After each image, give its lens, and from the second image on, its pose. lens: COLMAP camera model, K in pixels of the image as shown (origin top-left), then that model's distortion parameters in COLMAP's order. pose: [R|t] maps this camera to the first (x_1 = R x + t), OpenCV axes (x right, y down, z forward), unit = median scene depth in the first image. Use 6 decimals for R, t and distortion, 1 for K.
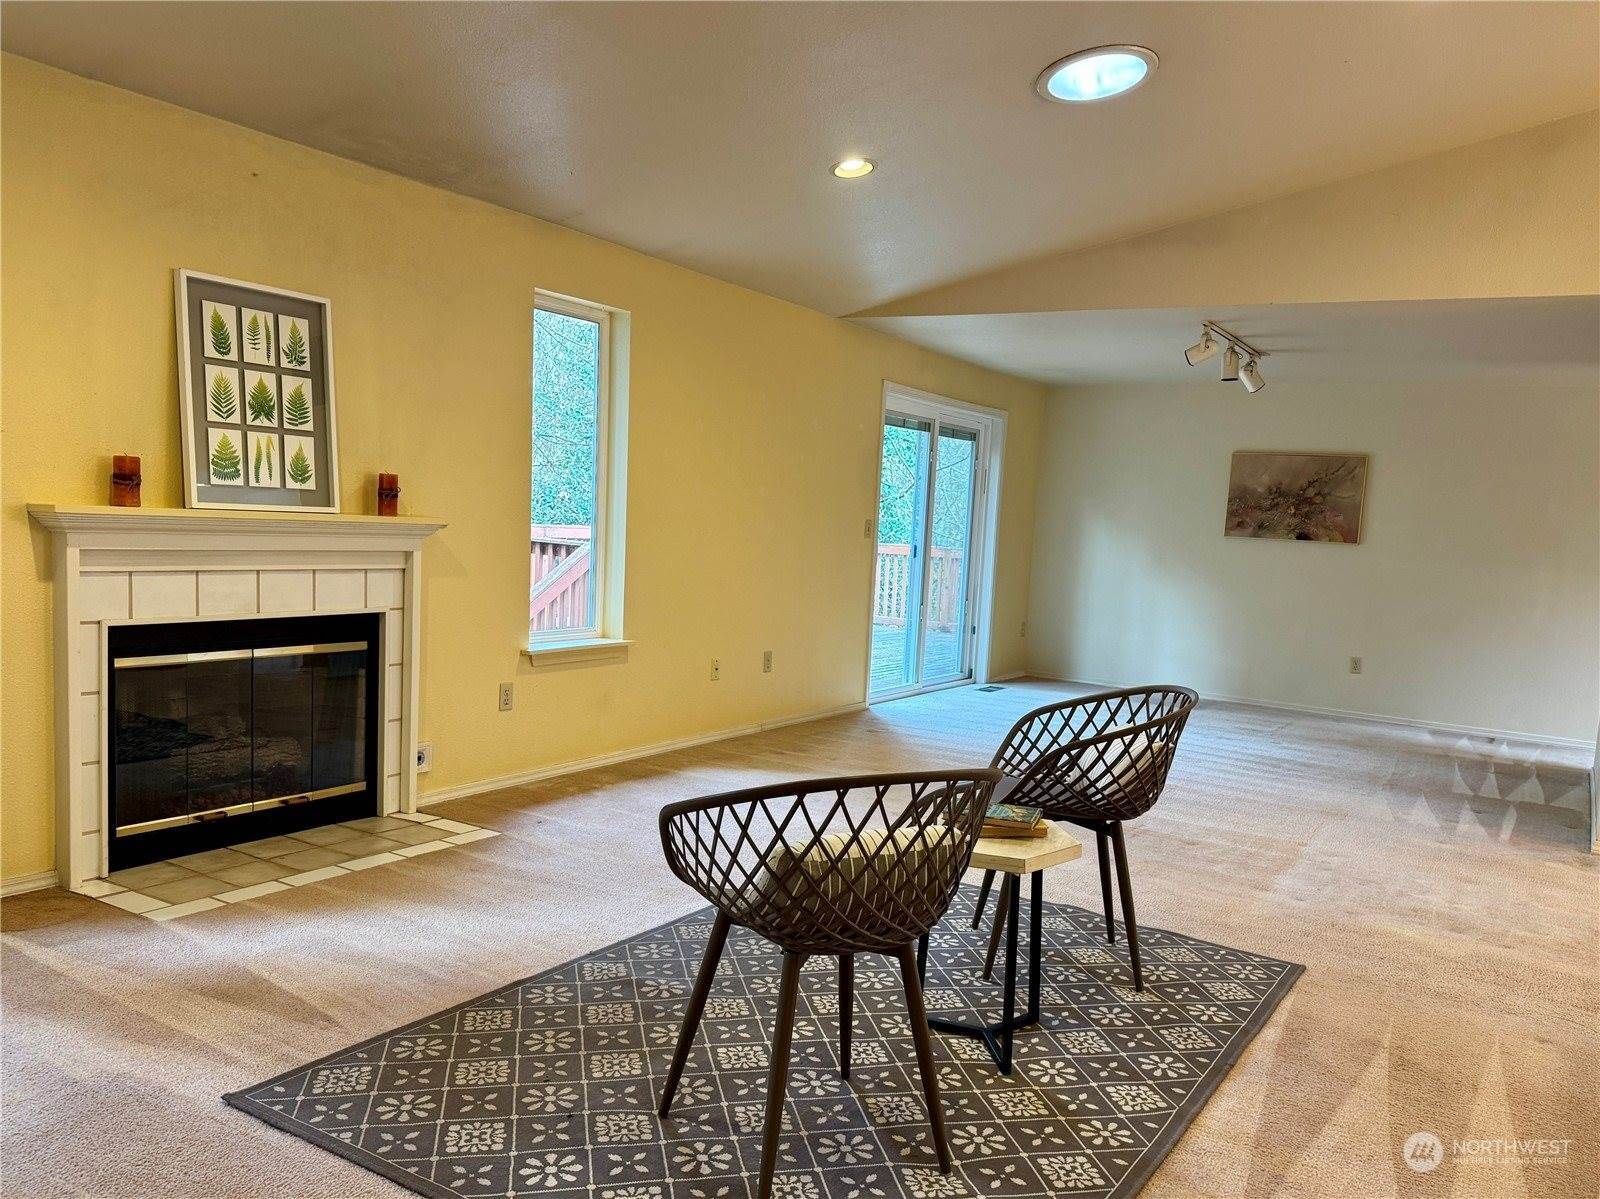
lens RADIAL K [[1228.1, 0, 804.4], [0, 1228.1, 615.4], [0, 0, 1]] dist [0.036600, -0.001068]
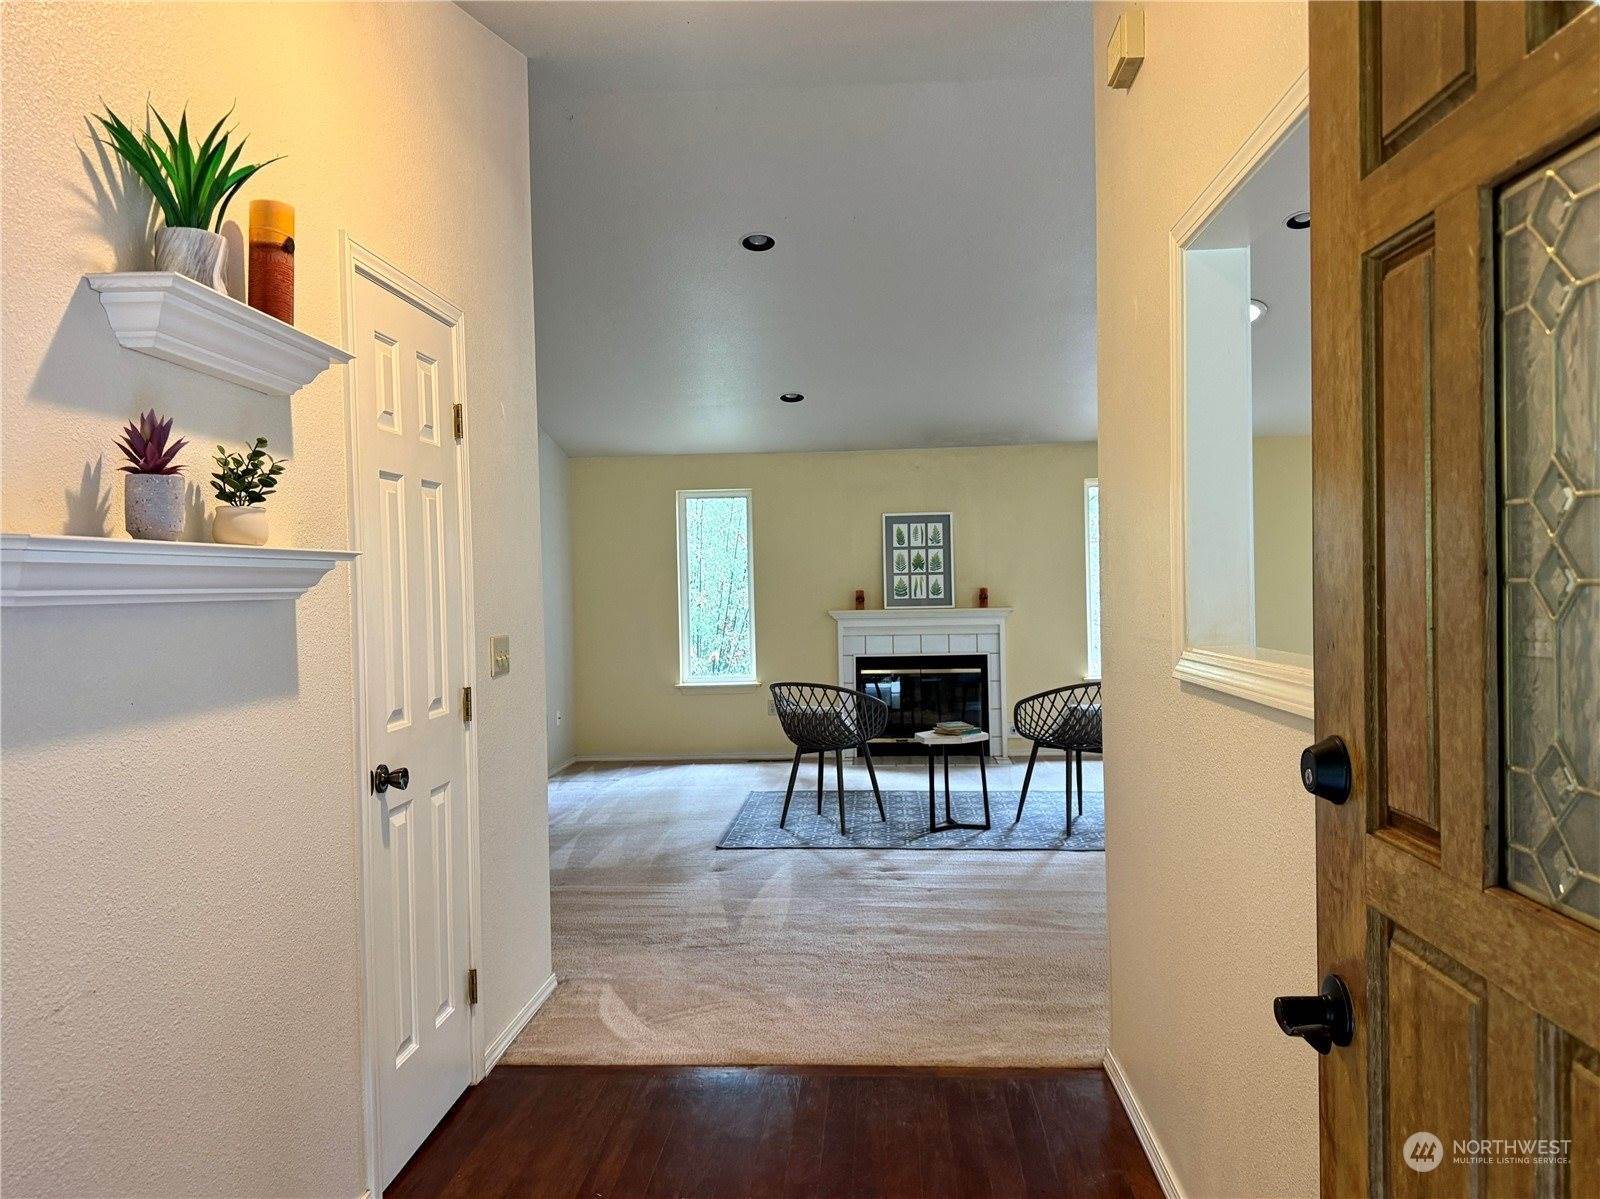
lens RADIAL K [[1125.9, 0, 809.6], [0, 1125.9, 606.1], [0, 0, 1]] dist [0.033375, -0.020711]
pose [[0.491102, -0.054120, -0.869419, 1.291017], [-0.026817, 0.996656, -0.077188, 0.078508], [0.870689, 0.061223, 0.488008, -0.204869]]
